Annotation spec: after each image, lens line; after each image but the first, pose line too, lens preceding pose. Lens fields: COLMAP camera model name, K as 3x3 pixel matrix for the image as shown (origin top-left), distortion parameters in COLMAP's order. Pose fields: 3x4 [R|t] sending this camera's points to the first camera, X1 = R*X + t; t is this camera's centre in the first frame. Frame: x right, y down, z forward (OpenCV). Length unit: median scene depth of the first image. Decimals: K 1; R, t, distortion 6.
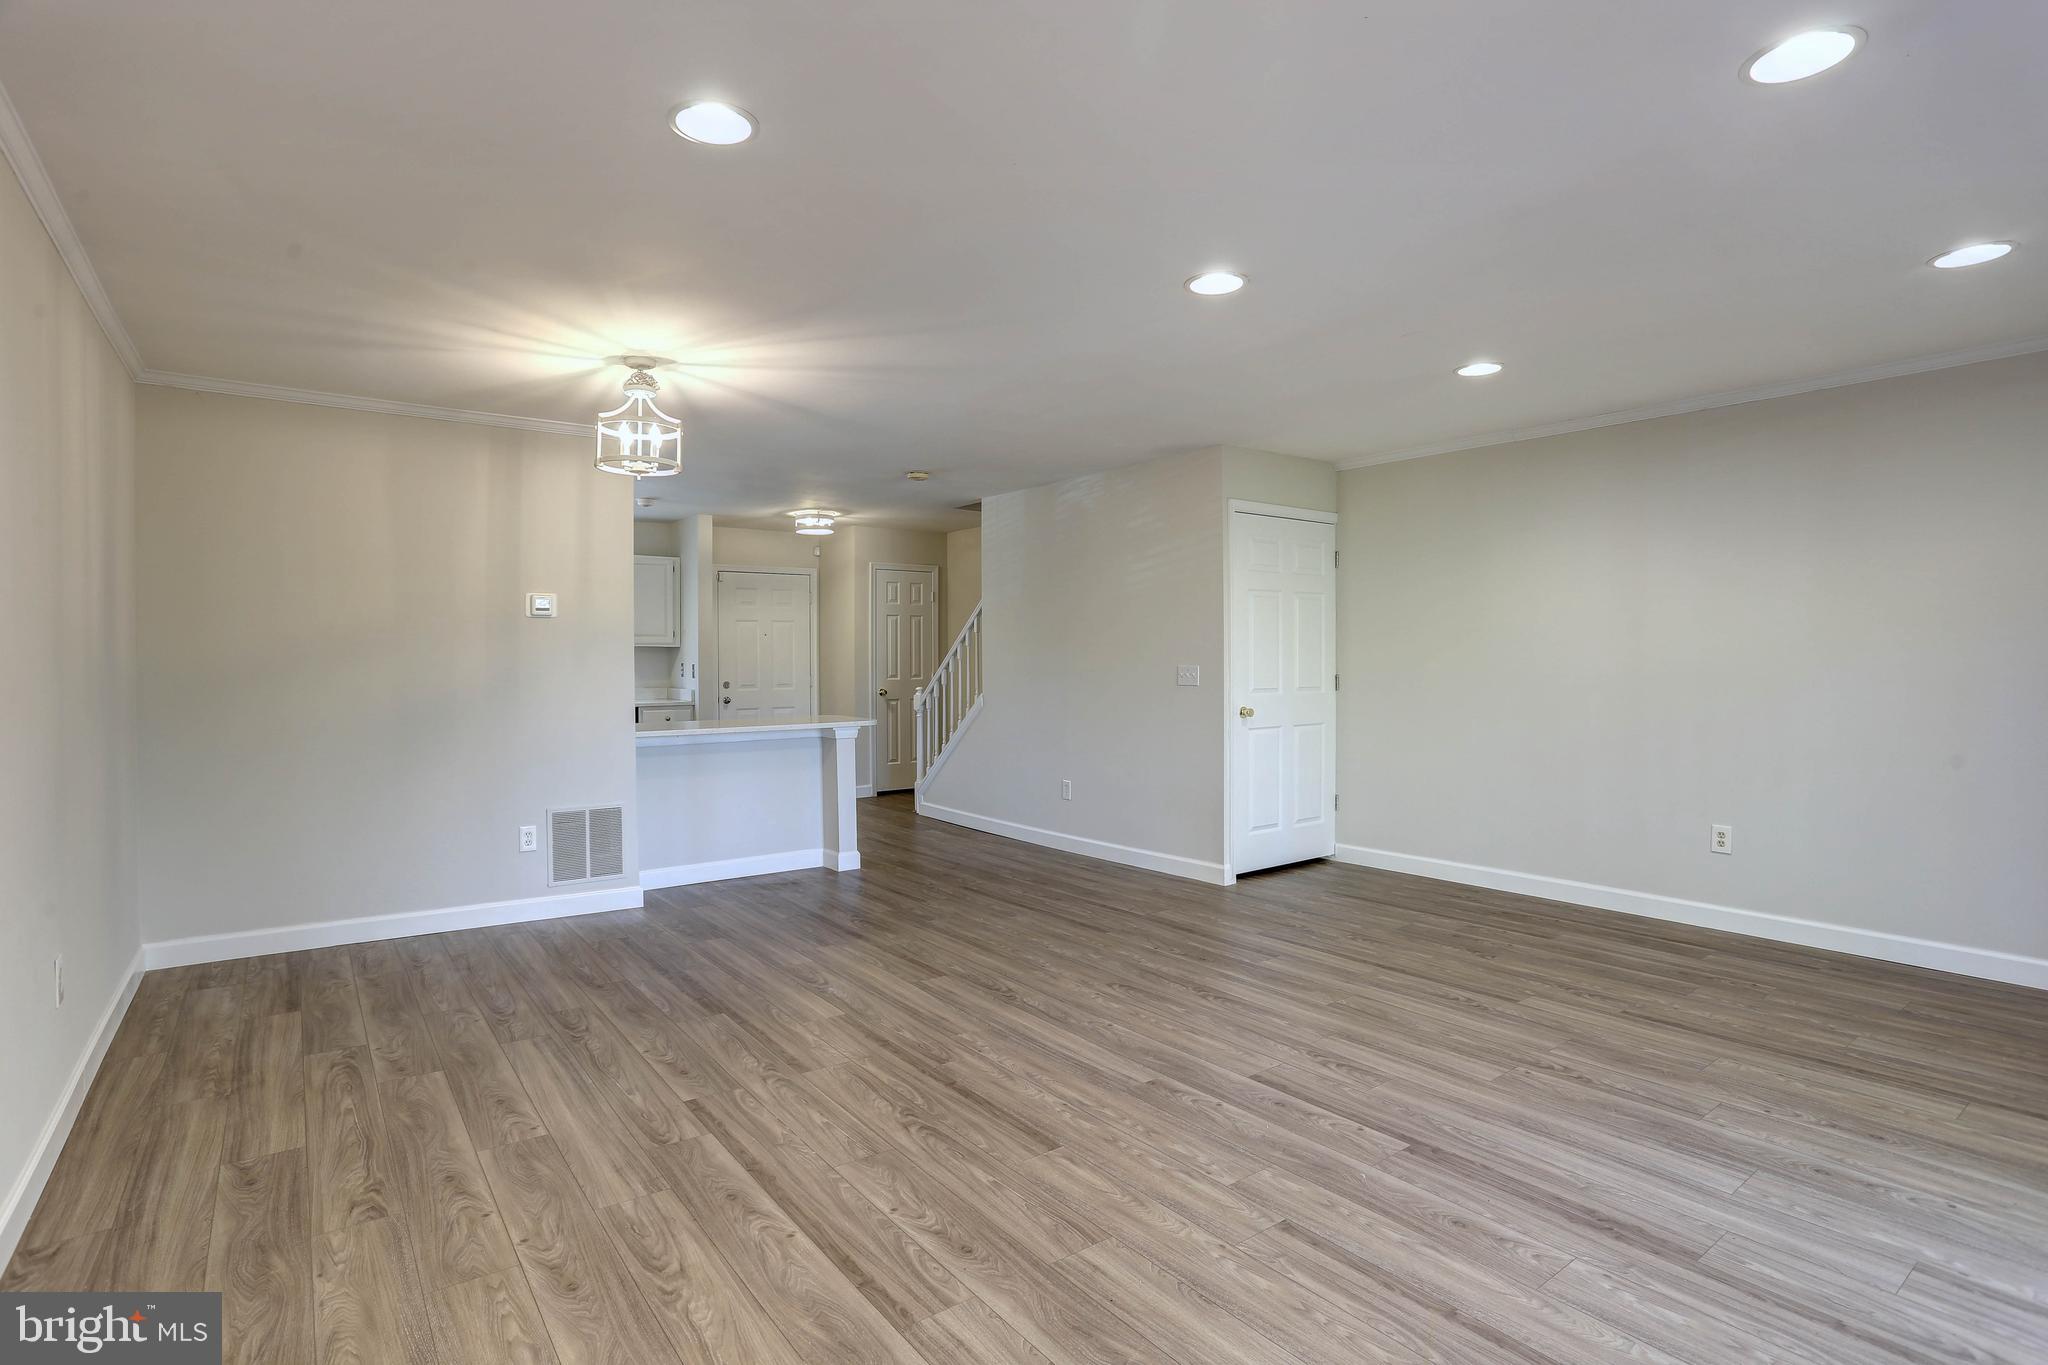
lens RADIAL K [[1008.7, 0, 1017.8], [0, 1008.7, 664.2], [0, 0, 1]] dist [-0.065234, 0.027616]
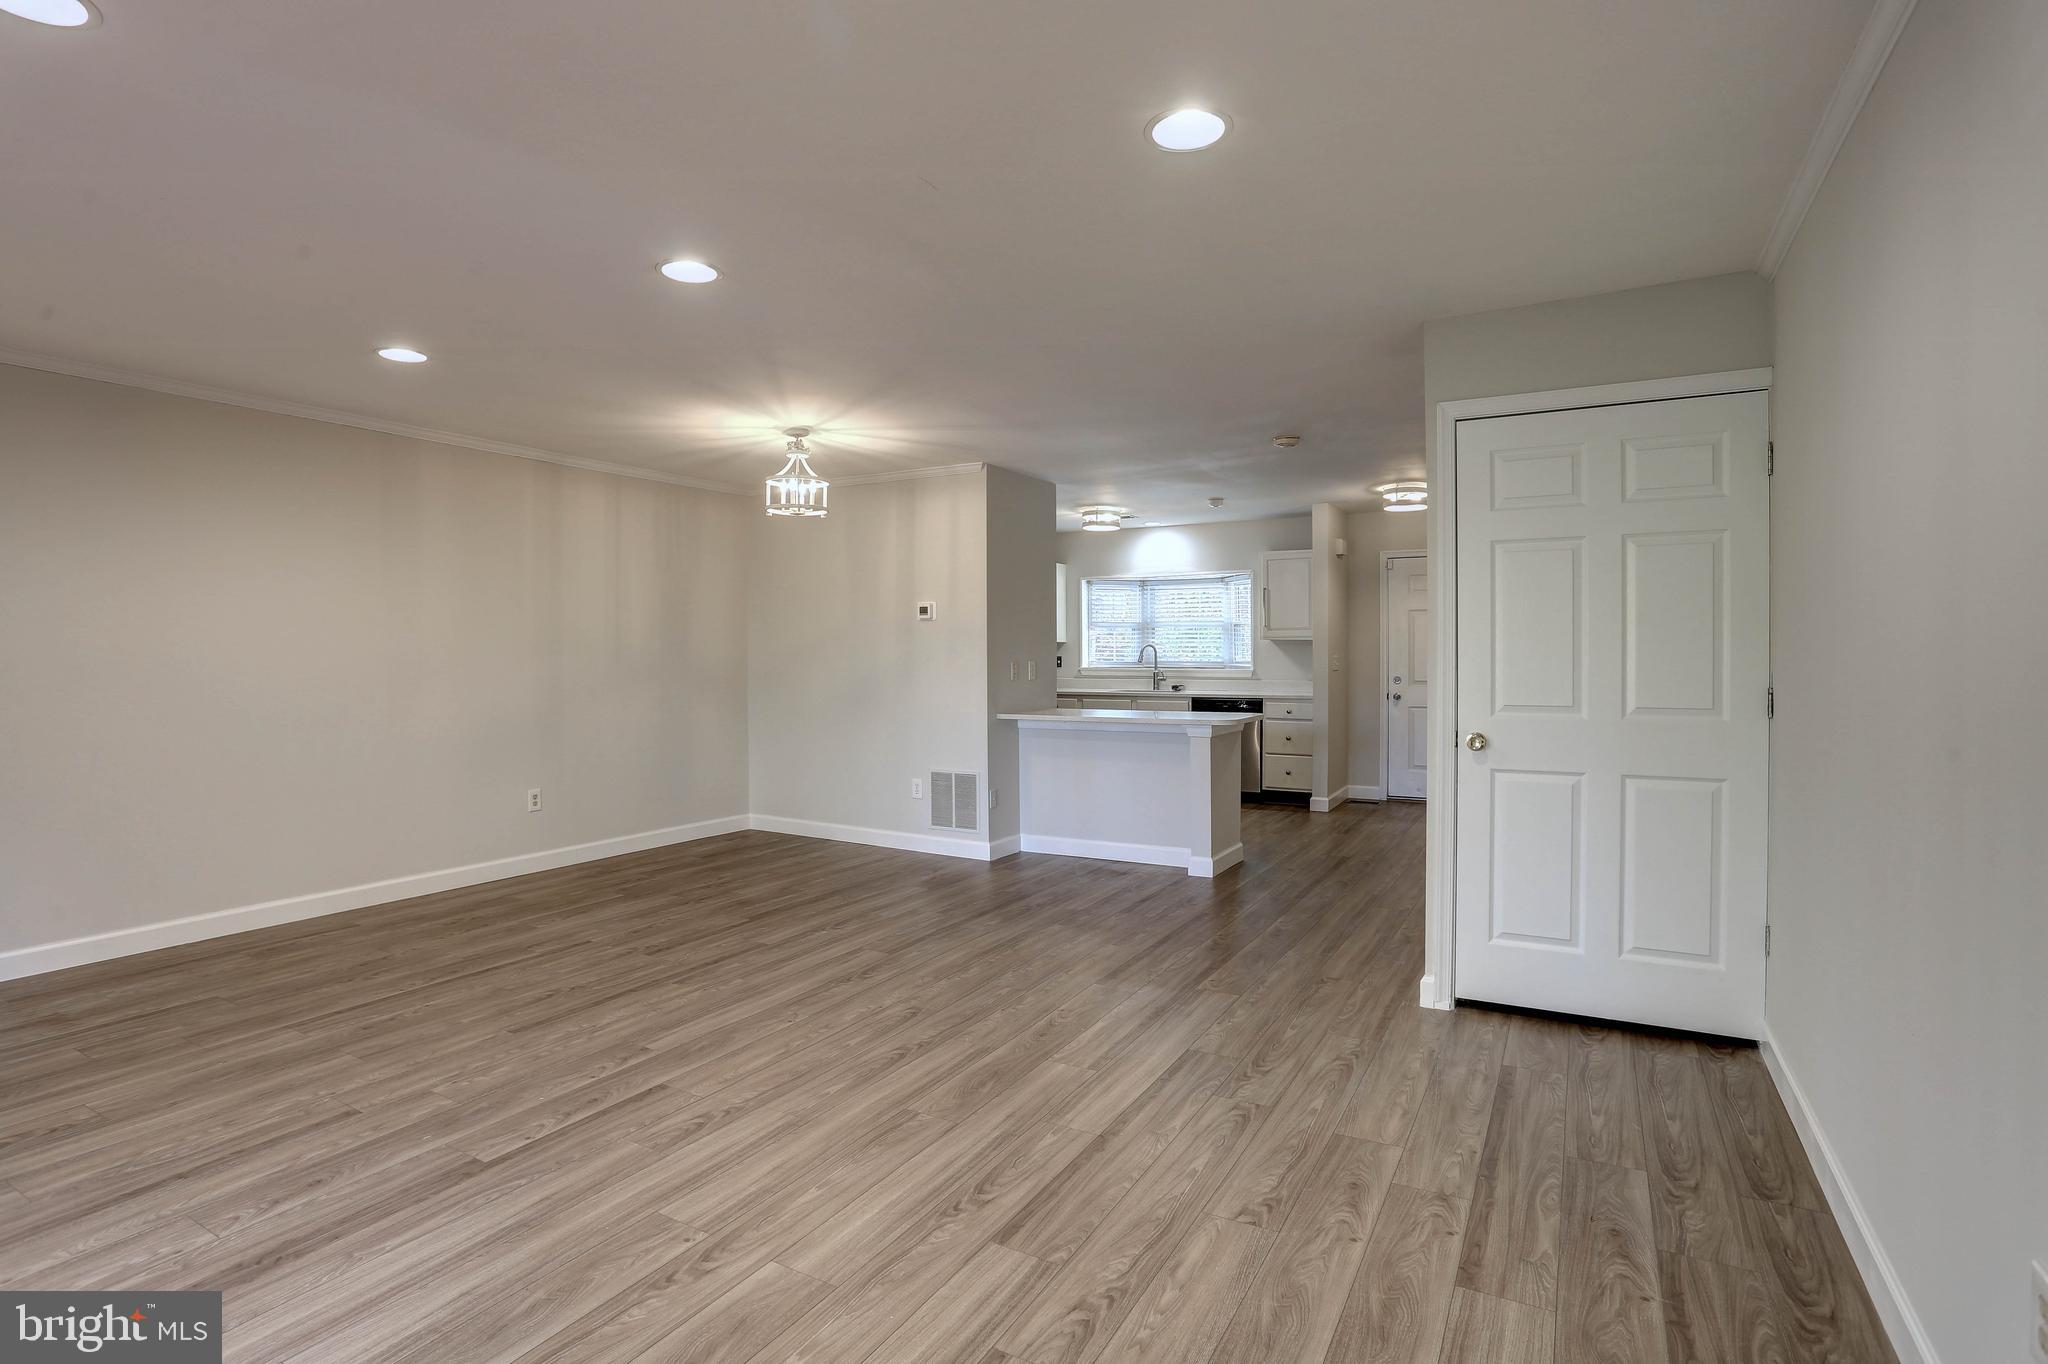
lens RADIAL K [[1008.7, 0, 1017.8], [0, 1008.7, 663.7], [0, 0, 1]] dist [-0.065234, 0.027616]
pose [[0.393194, 0.012211, -0.919374, 1.144219], [-0.004074, 0.999925, 0.011539, -0.009901], [0.919446, -0.000792, 0.393214, 0.853462]]
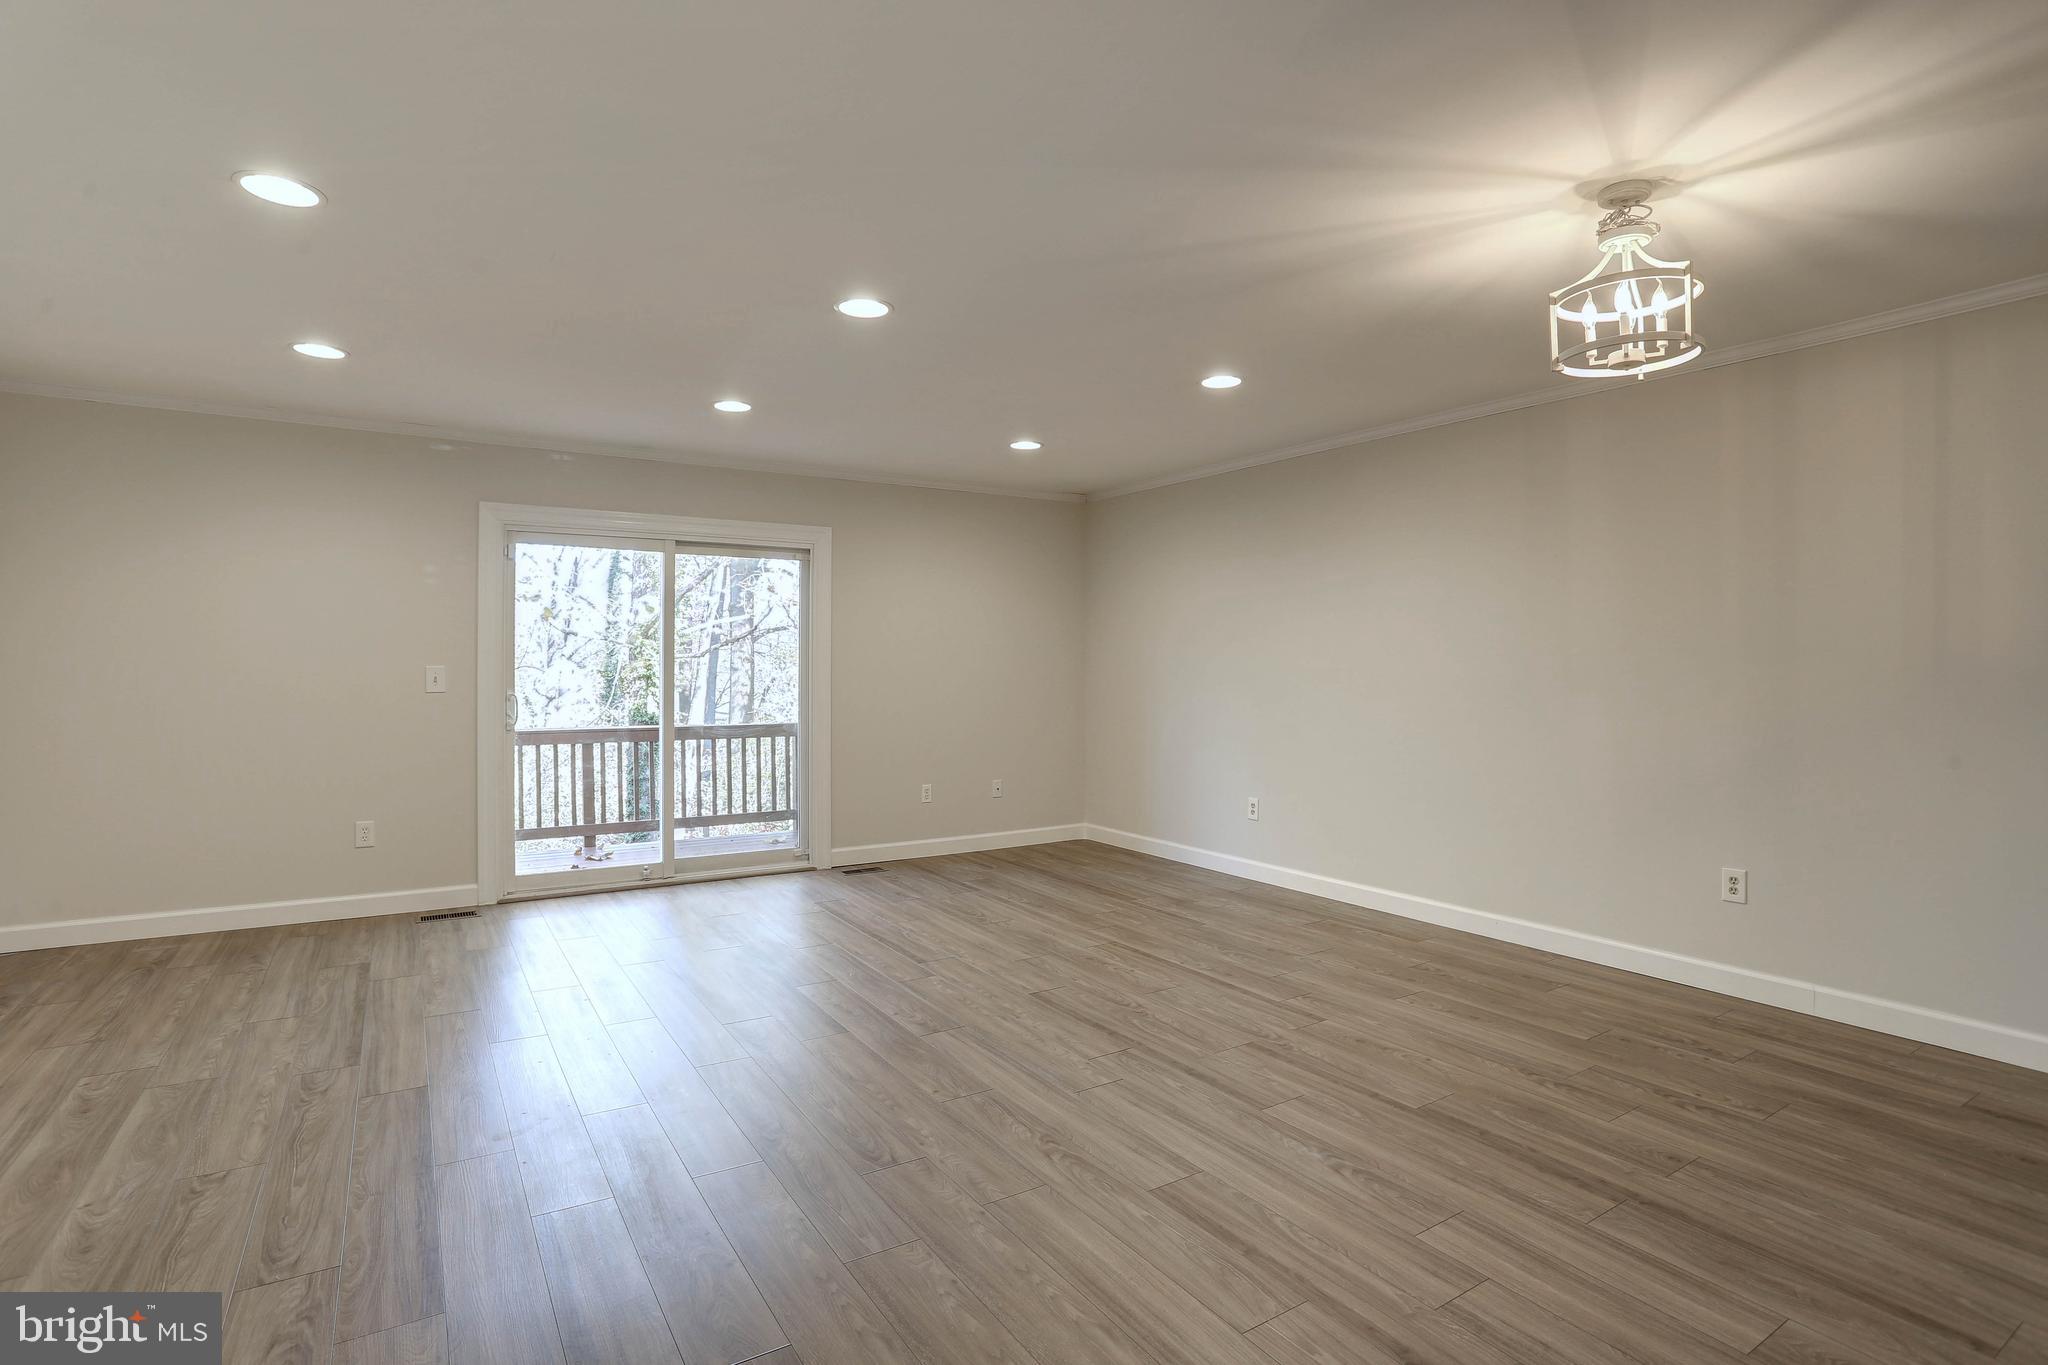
lens RADIAL K [[1008.7, 0, 1017.8], [0, 1008.7, 664.2], [0, 0, 1]] dist [-0.065234, 0.027616]
pose [[-0.996235, 0.002392, 0.086666, -0.053296], [0.002848, 0.999983, 0.005132, -0.005528], [-0.086652, 0.005360, -0.996224, 1.915273]]
